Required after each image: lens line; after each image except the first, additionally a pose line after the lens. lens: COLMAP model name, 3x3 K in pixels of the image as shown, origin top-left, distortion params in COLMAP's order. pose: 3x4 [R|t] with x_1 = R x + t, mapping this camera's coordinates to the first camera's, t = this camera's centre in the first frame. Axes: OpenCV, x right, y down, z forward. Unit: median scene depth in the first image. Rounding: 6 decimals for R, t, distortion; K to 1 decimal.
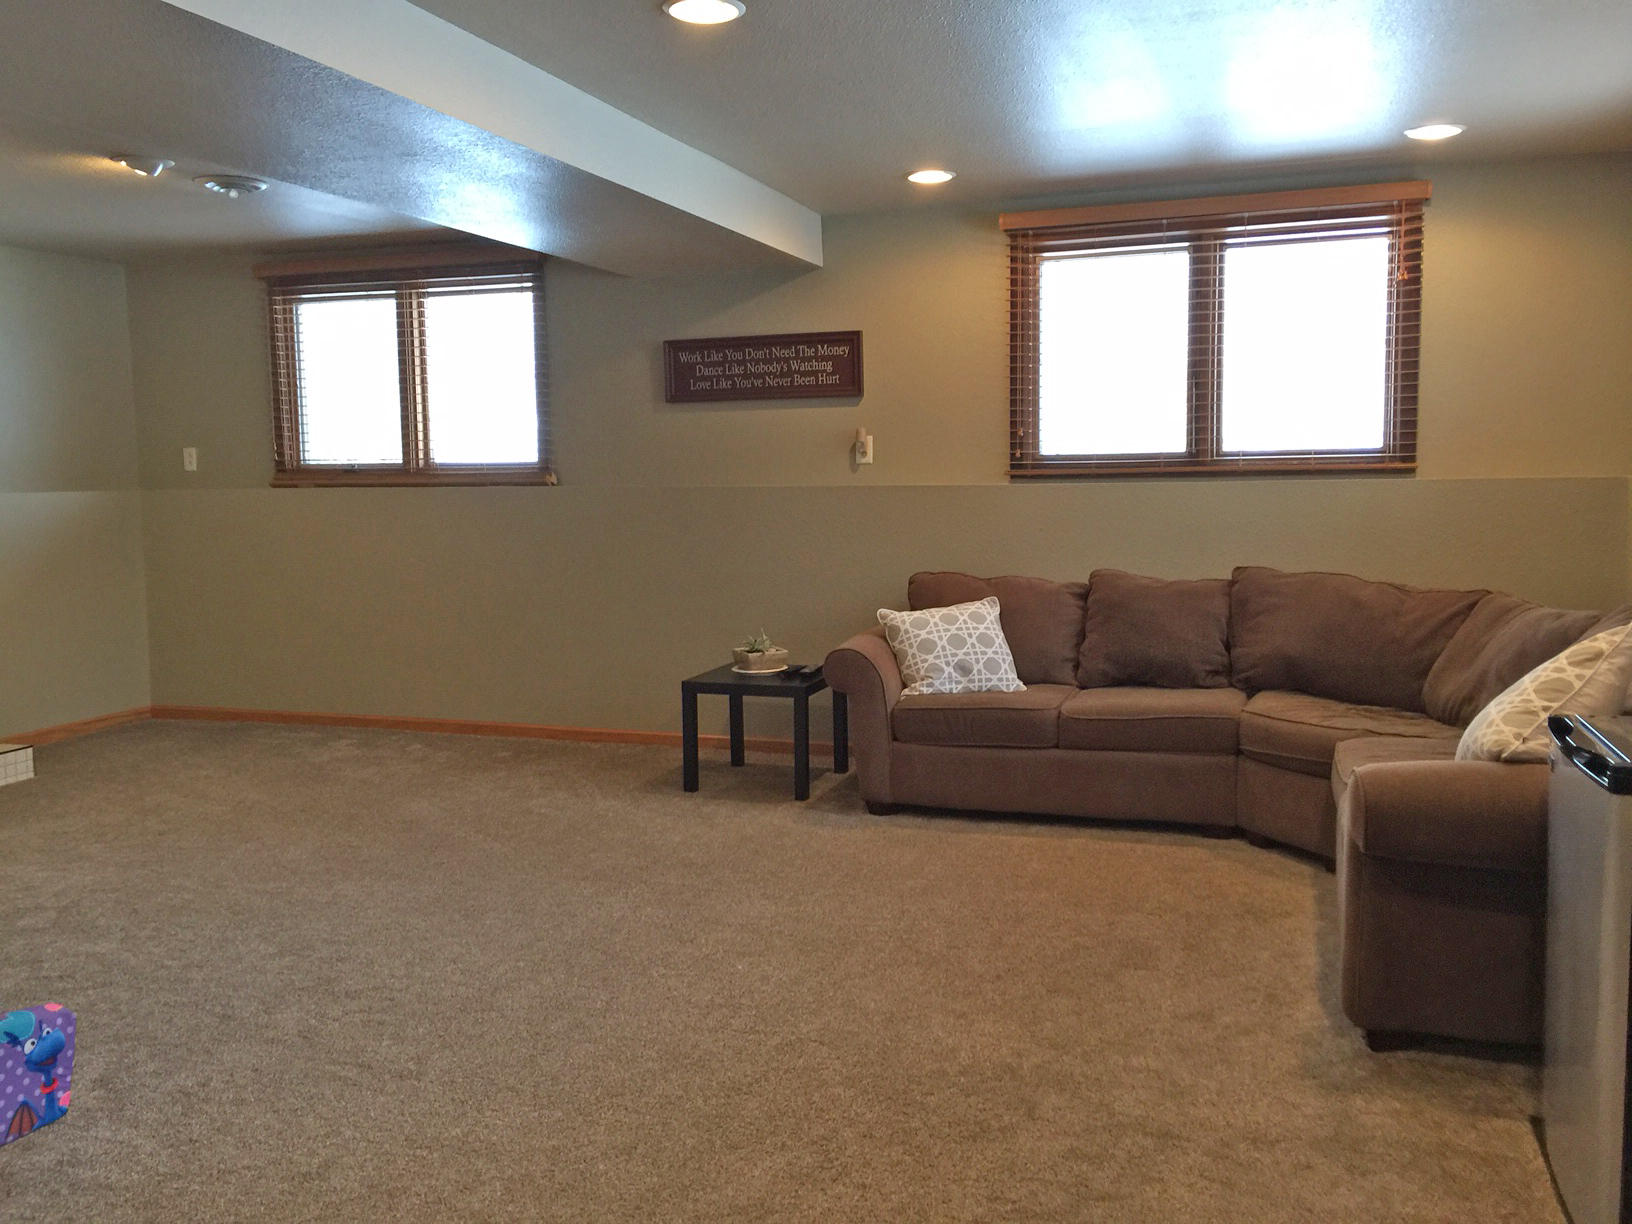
lens RADIAL K [[1404.6, 0, 846.0], [0, 1404.6, 586.8], [0, 0, 1]] dist [0.087649, -0.114678]
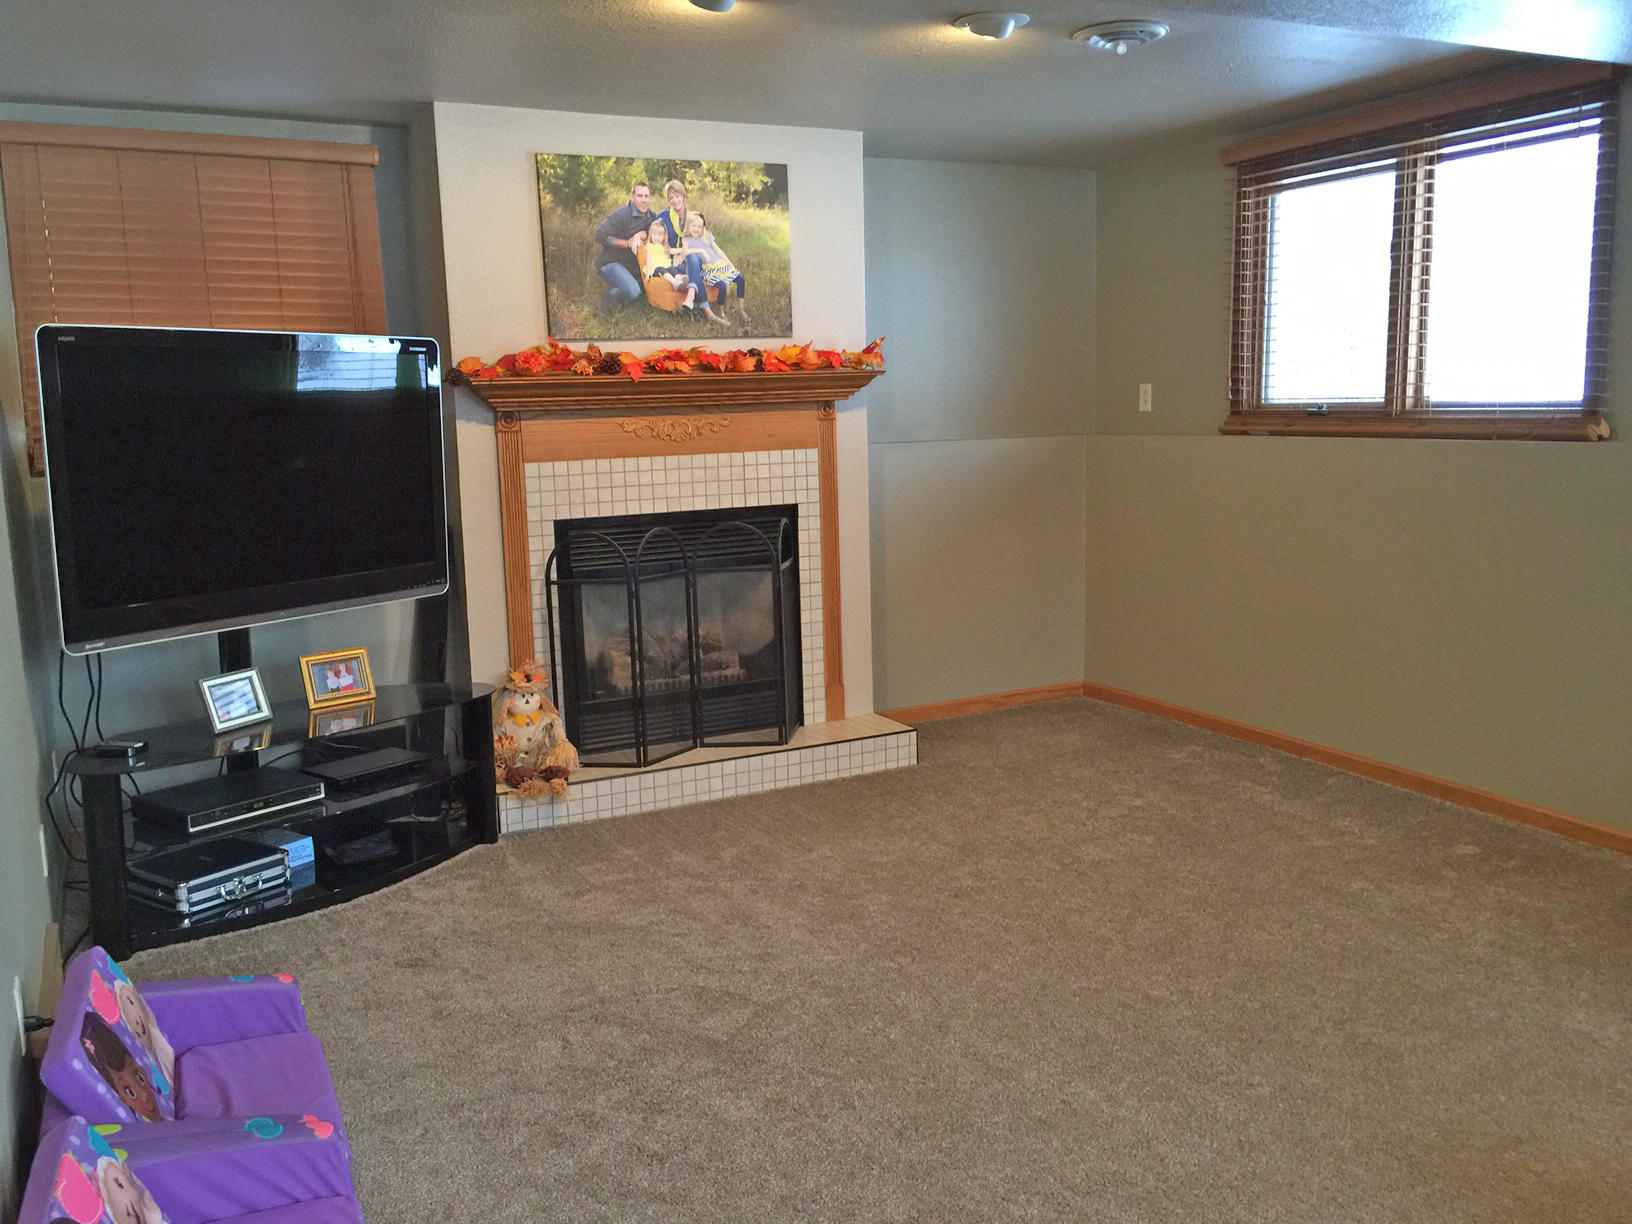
lens RADIAL K [[1404.6, 0, 820.6], [0, 1404.6, 609.8], [0, 0, 1]] dist [0.087649, -0.114678]
pose [[0.711124, 0.102714, -0.695524, -0.002297], [-0.042936, 0.993769, 0.102860, -0.045004], [0.701755, -0.043283, 0.711103, 0.279671]]
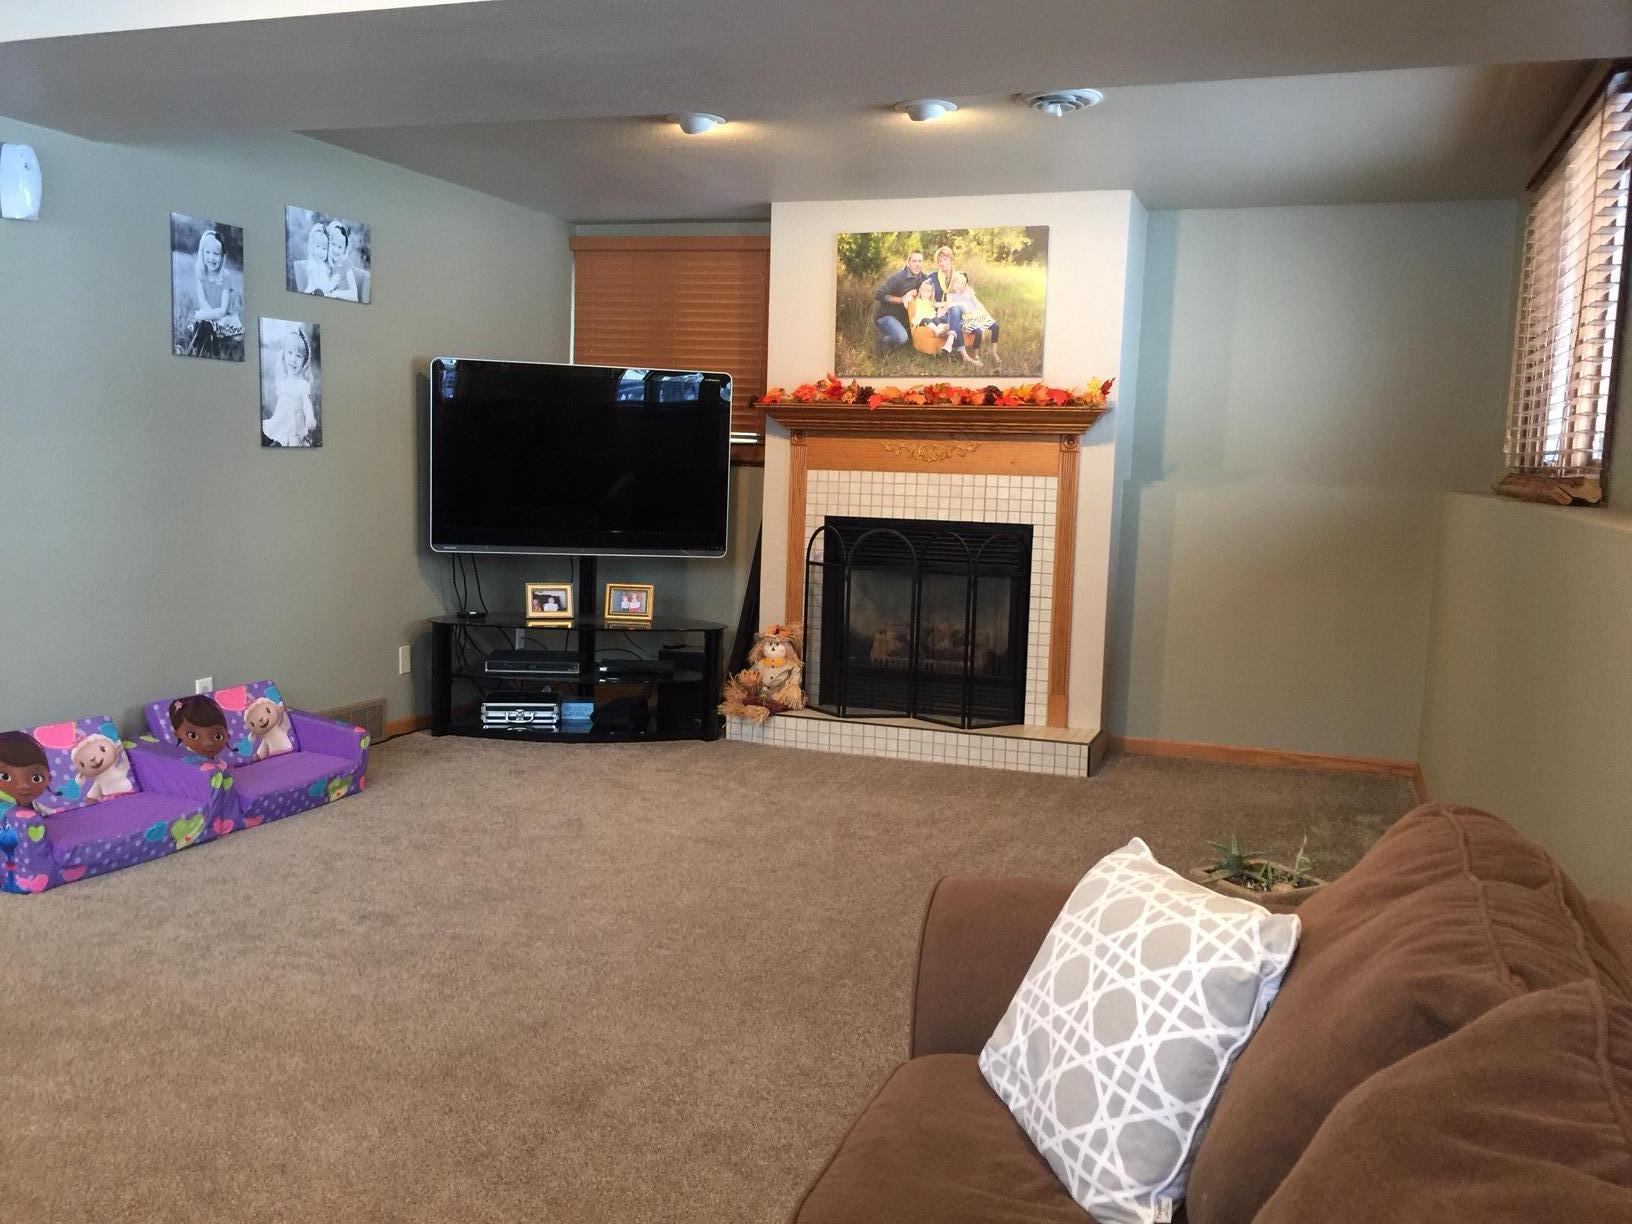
lens RADIAL K [[1404.6, 0, 829.7], [0, 1404.6, 615.7], [0, 0, 1]] dist [0.087649, -0.114678]
pose [[-0.020027, 0.127787, -0.991599, 0.307563], [-0.115551, 0.984856, 0.129252, -0.064901], [0.993100, 0.117169, -0.004957, 0.698728]]
